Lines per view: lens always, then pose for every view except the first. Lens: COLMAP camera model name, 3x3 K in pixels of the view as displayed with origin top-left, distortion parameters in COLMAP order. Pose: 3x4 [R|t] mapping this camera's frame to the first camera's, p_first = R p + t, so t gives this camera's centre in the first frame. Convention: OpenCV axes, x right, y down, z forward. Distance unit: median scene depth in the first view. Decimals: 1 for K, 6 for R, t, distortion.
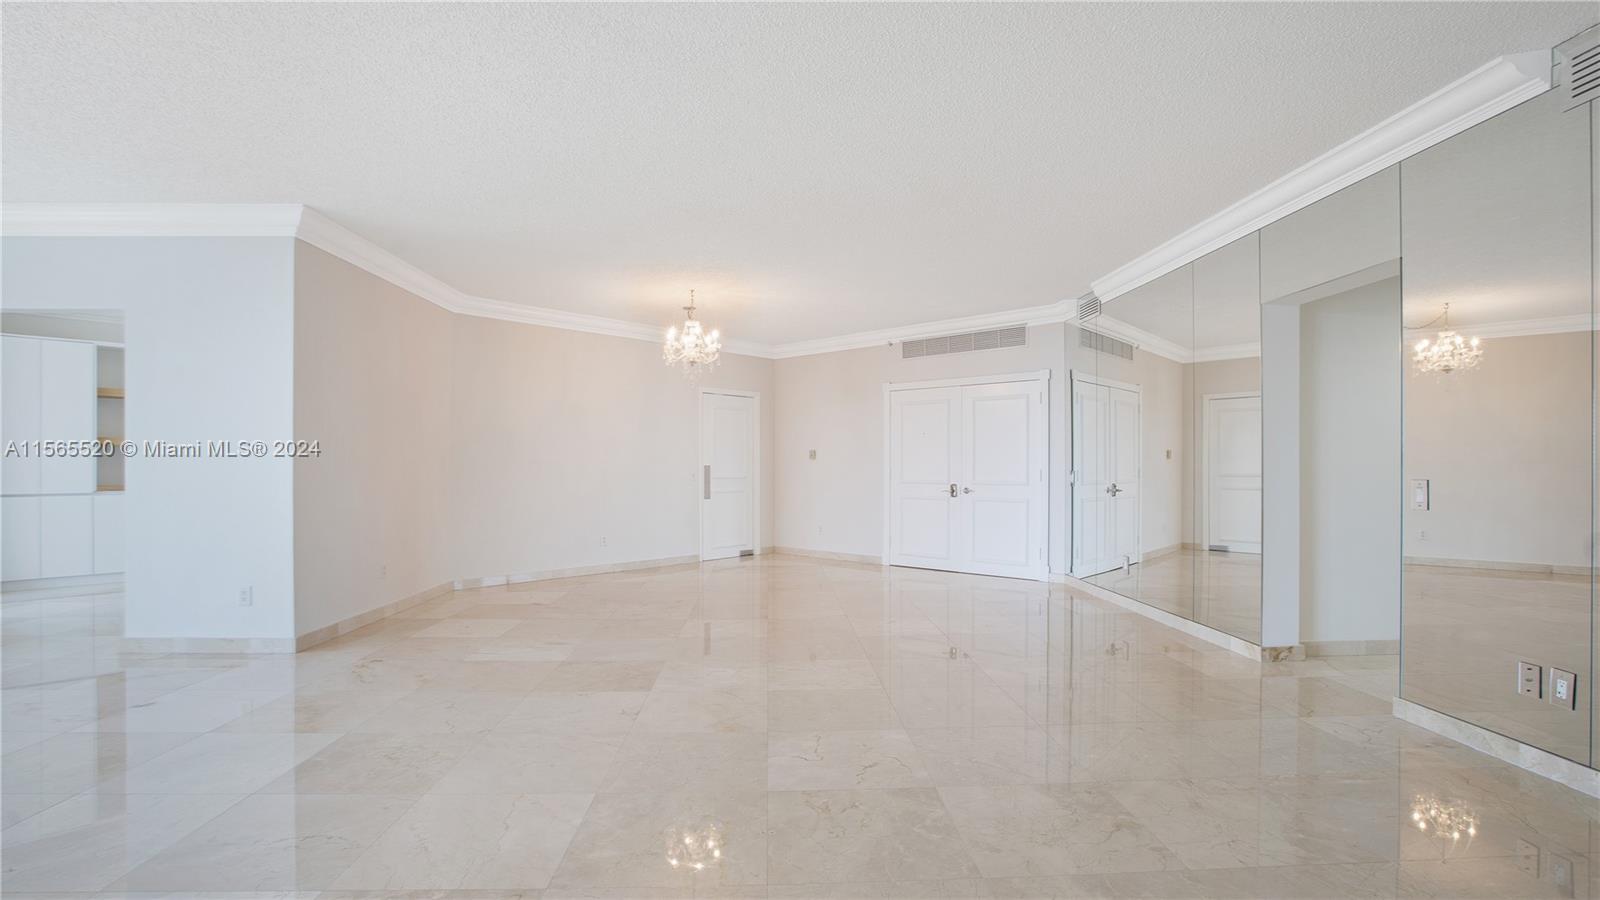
lens RADIAL K [[767.3, 0, 805.8], [0, 767.3, 459.5], [0, 0, 1]] dist [-0.049992, 0.016203]
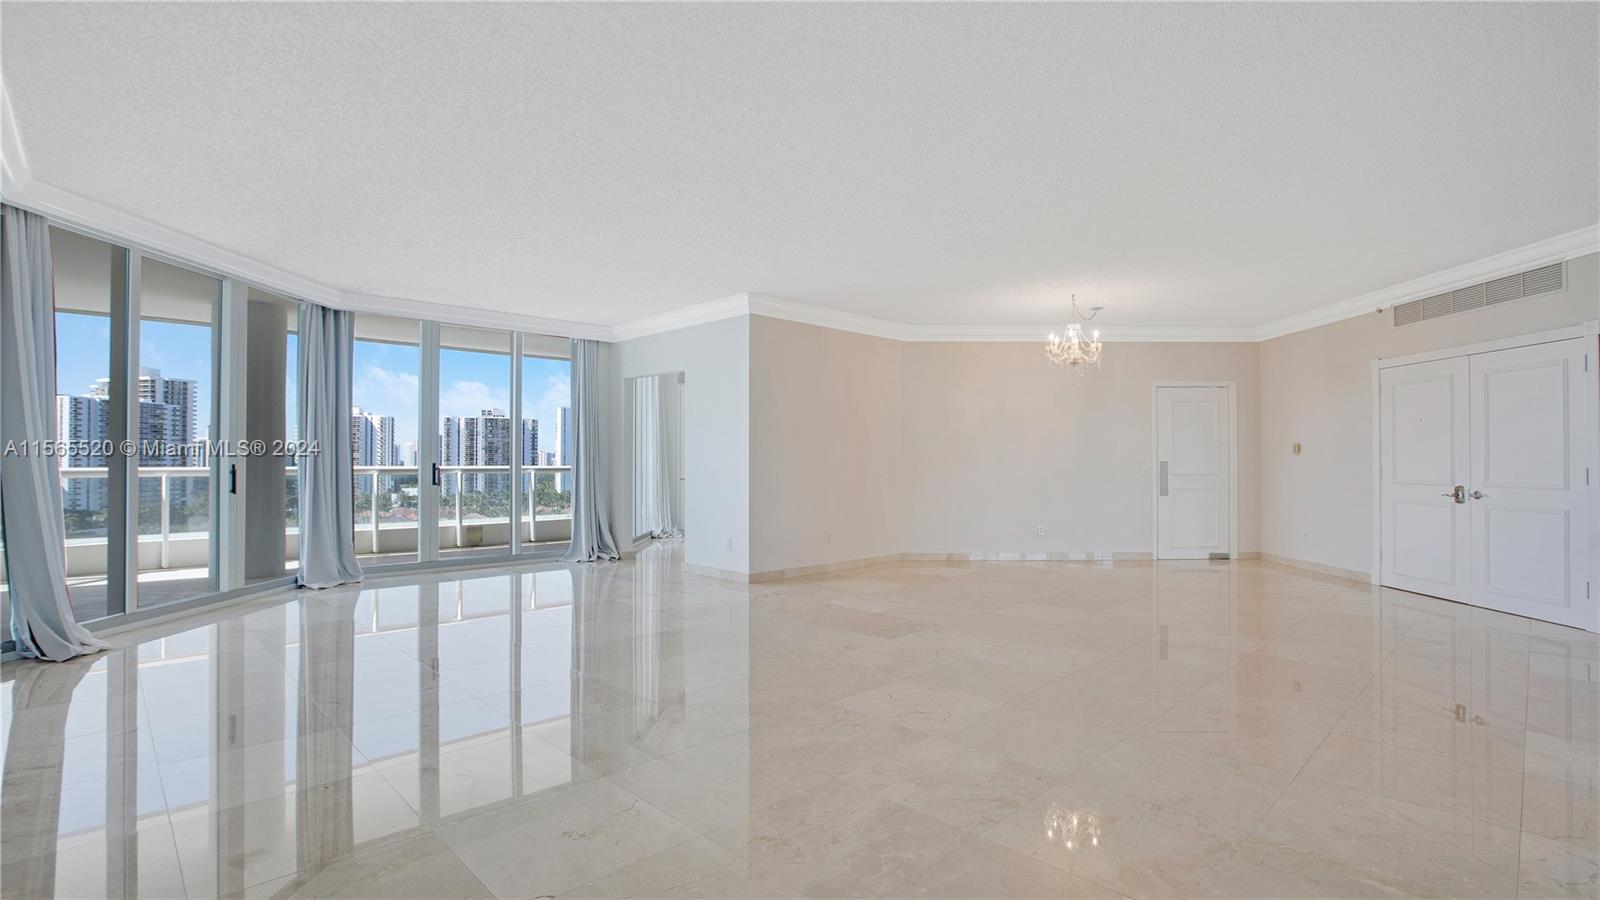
lens RADIAL K [[767.3, 0, 793.8], [0, 767.3, 449.2], [0, 0, 1]] dist [-0.049992, 0.016203]
pose [[0.655161, -0.011804, -0.755397, 0.320281], [0.006135, 0.999928, -0.010304, -0.000705], [0.755464, 0.002117, 0.655186, 0.022677]]
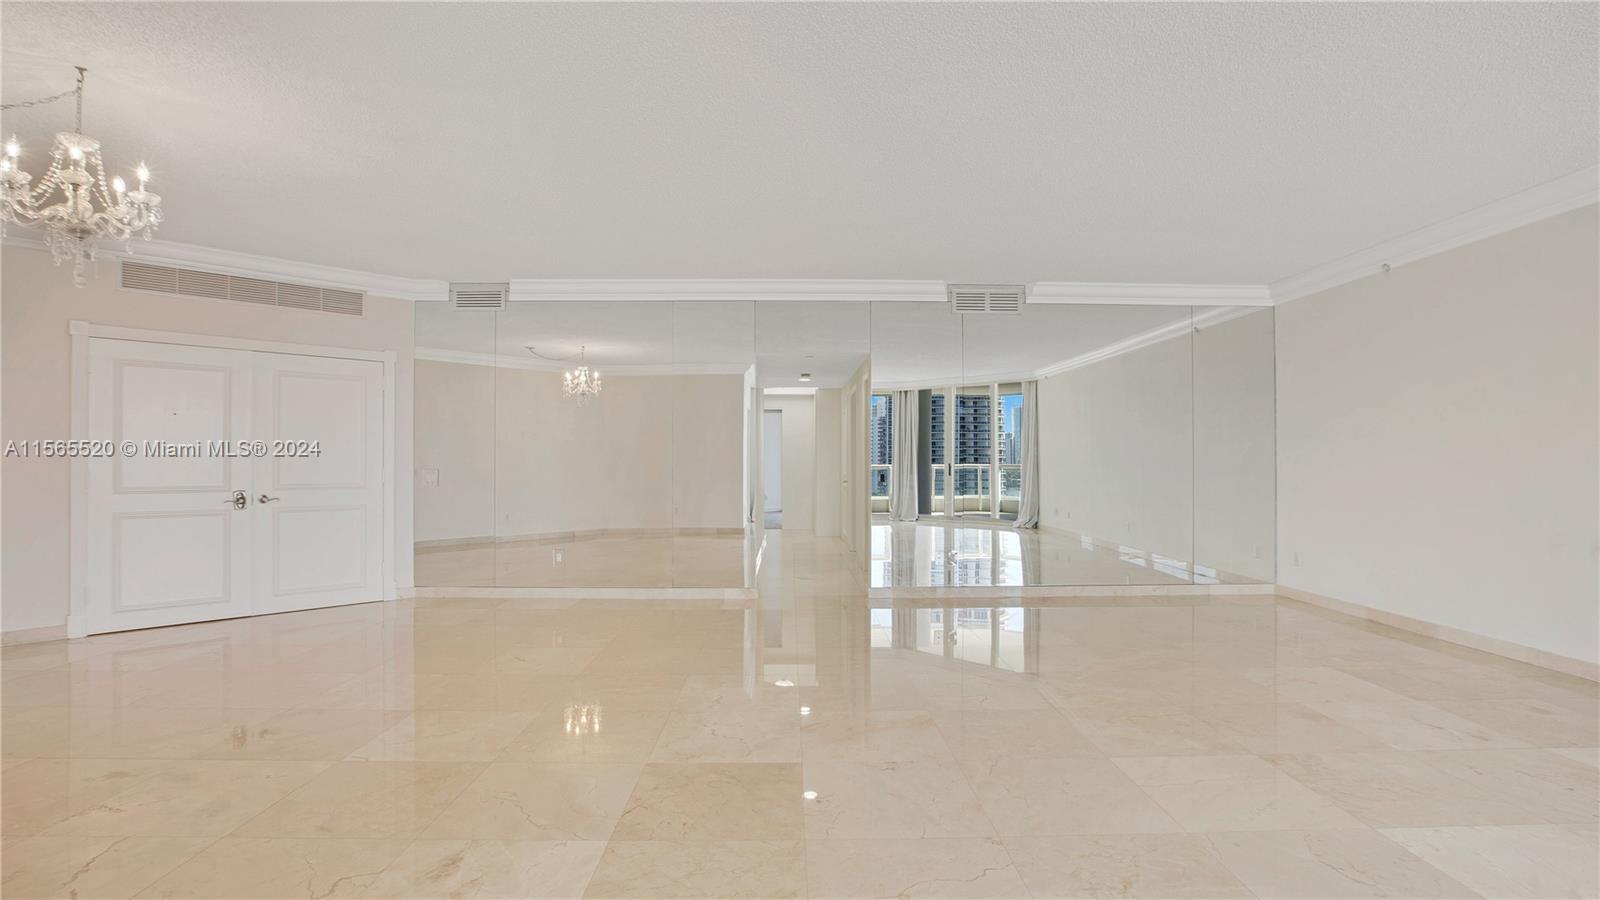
lens RADIAL K [[767.3, 0, 787.6], [0, 767.3, 456.4], [0, 0, 1]] dist [-0.049992, 0.016203]
pose [[0.027411, 0.001765, 0.999623, -0.478920], [-0.009088, 0.999958, -0.001516, -0.002292], [-0.999583, -0.009043, 0.027426, 0.488146]]
